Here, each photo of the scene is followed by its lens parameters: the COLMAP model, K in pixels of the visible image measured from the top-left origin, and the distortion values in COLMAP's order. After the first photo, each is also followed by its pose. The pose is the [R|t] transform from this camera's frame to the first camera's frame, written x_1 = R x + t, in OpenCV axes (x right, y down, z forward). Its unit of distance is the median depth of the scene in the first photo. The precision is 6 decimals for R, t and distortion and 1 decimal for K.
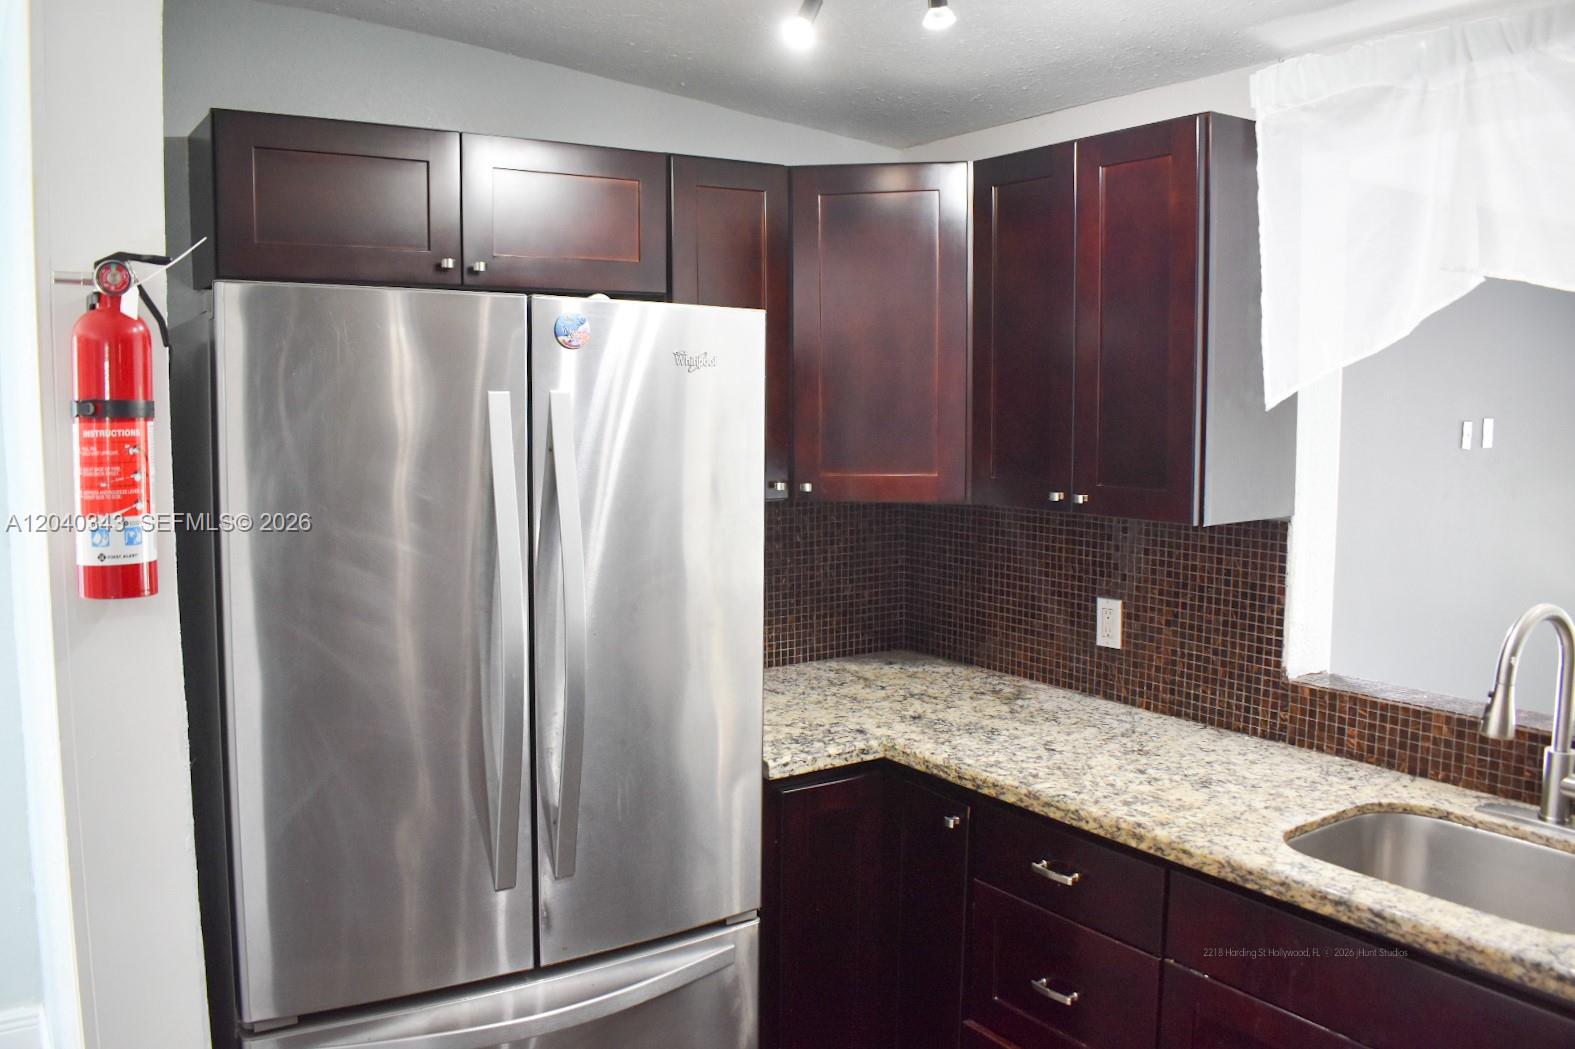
lens RADIAL K [[1264.7, 0, 787.5], [0, 1264.7, 524.5], [0, 0, 1]] dist [-0.091252, 0.011998]
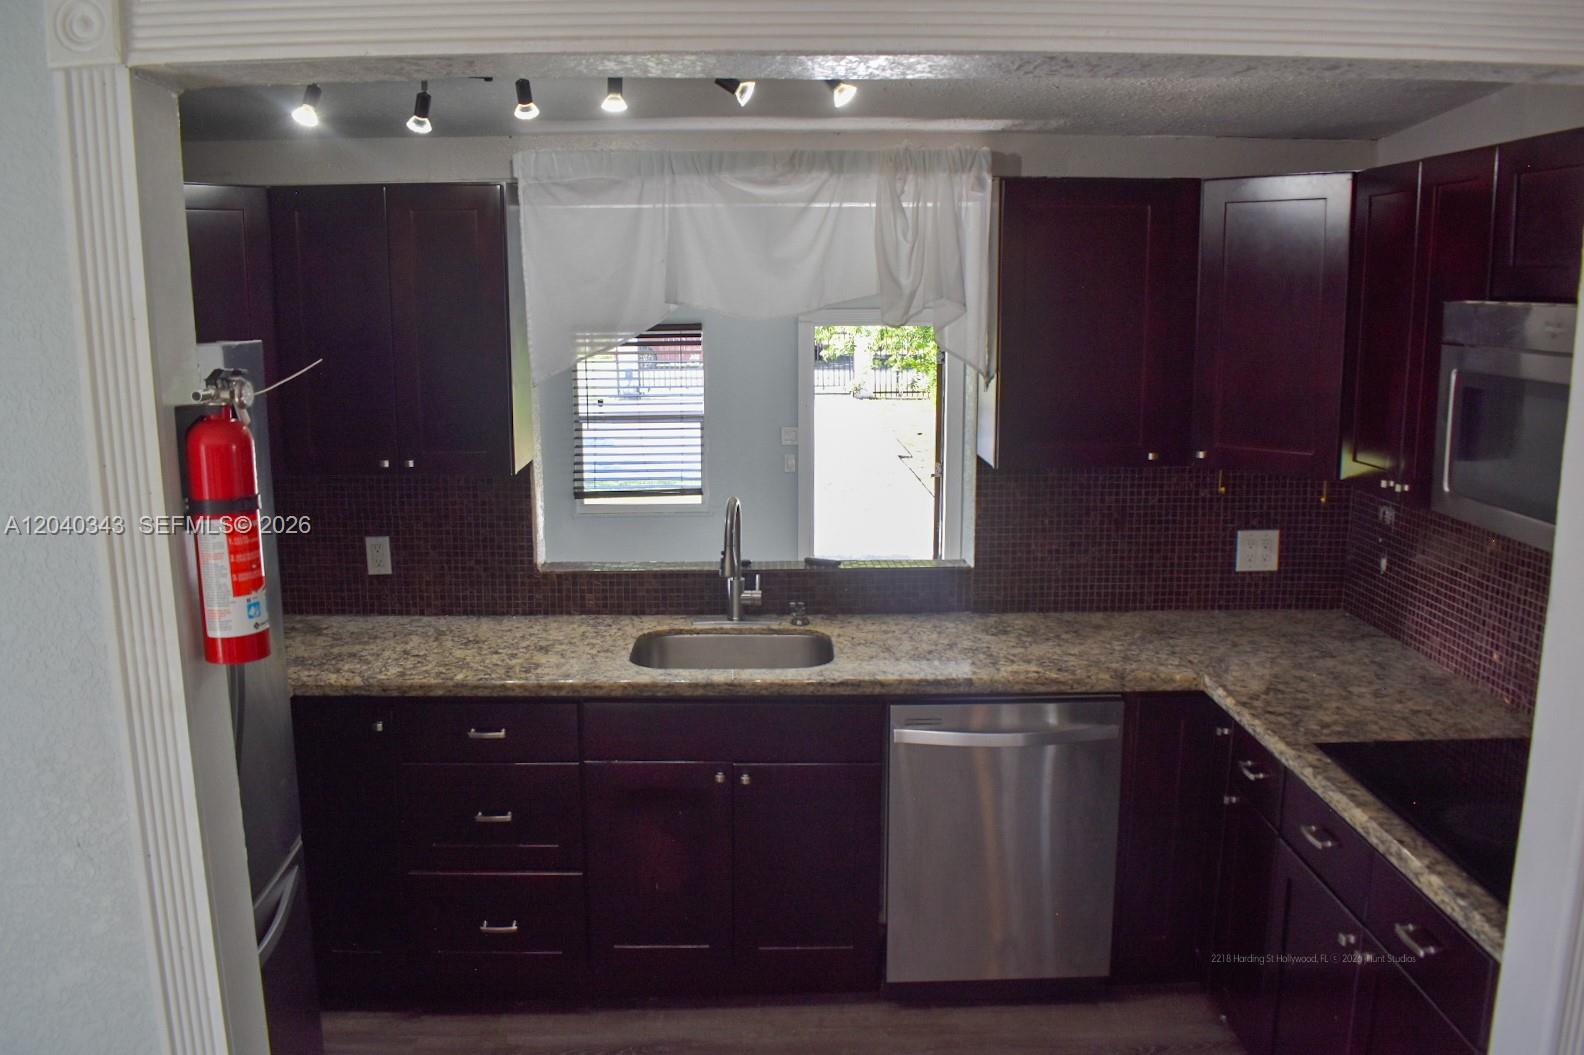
lens RADIAL K [[1271.9, 0, 792.0], [0, 1271.9, 527.5], [0, 0, 1]] dist [-0.091252, 0.011998]
pose [[0.546956, -0.153733, 0.822925, -0.654962], [0.080313, 0.988096, 0.131209, -0.097152], [-0.833300, -0.005674, 0.552792, -0.059093]]
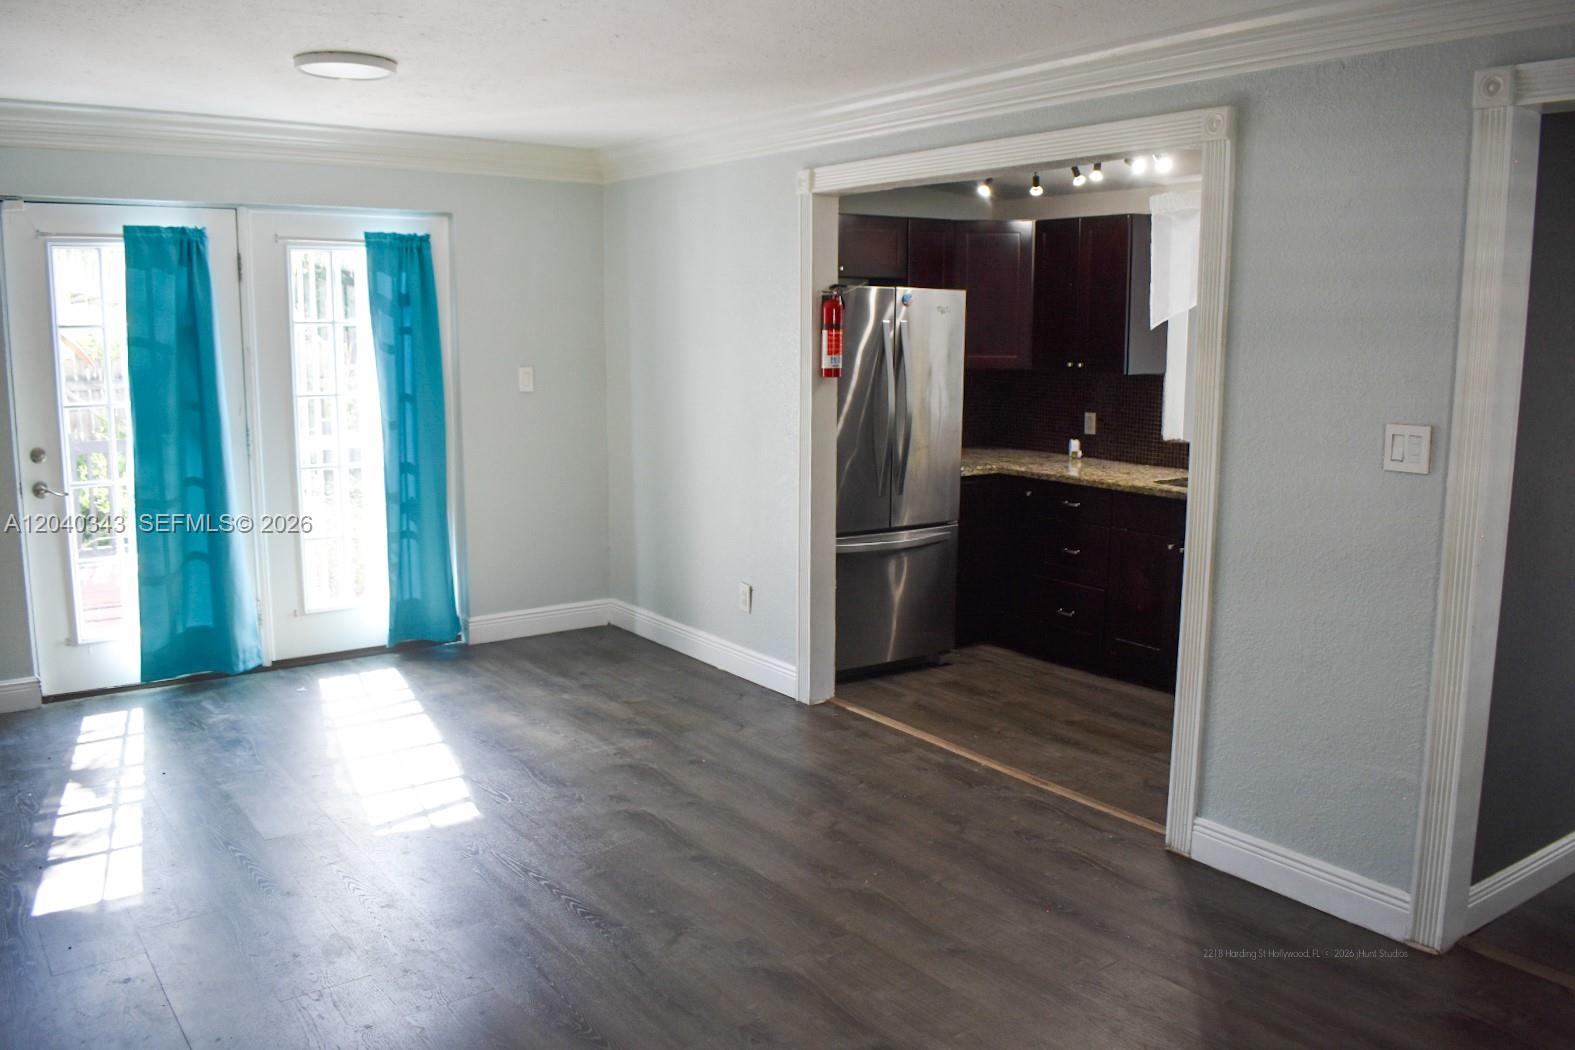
lens RADIAL K [[1319.3, 0, 790.8], [0, 1319.3, 524.0], [0, 0, 1]] dist [-0.092580, 0.000681]
pose [[0.999419, -0.000225, 0.034073, -0.427232], [-0.001833, 0.998176, 0.060349, 0.138178], [-0.034024, -0.060377, 0.997596, -1.587761]]
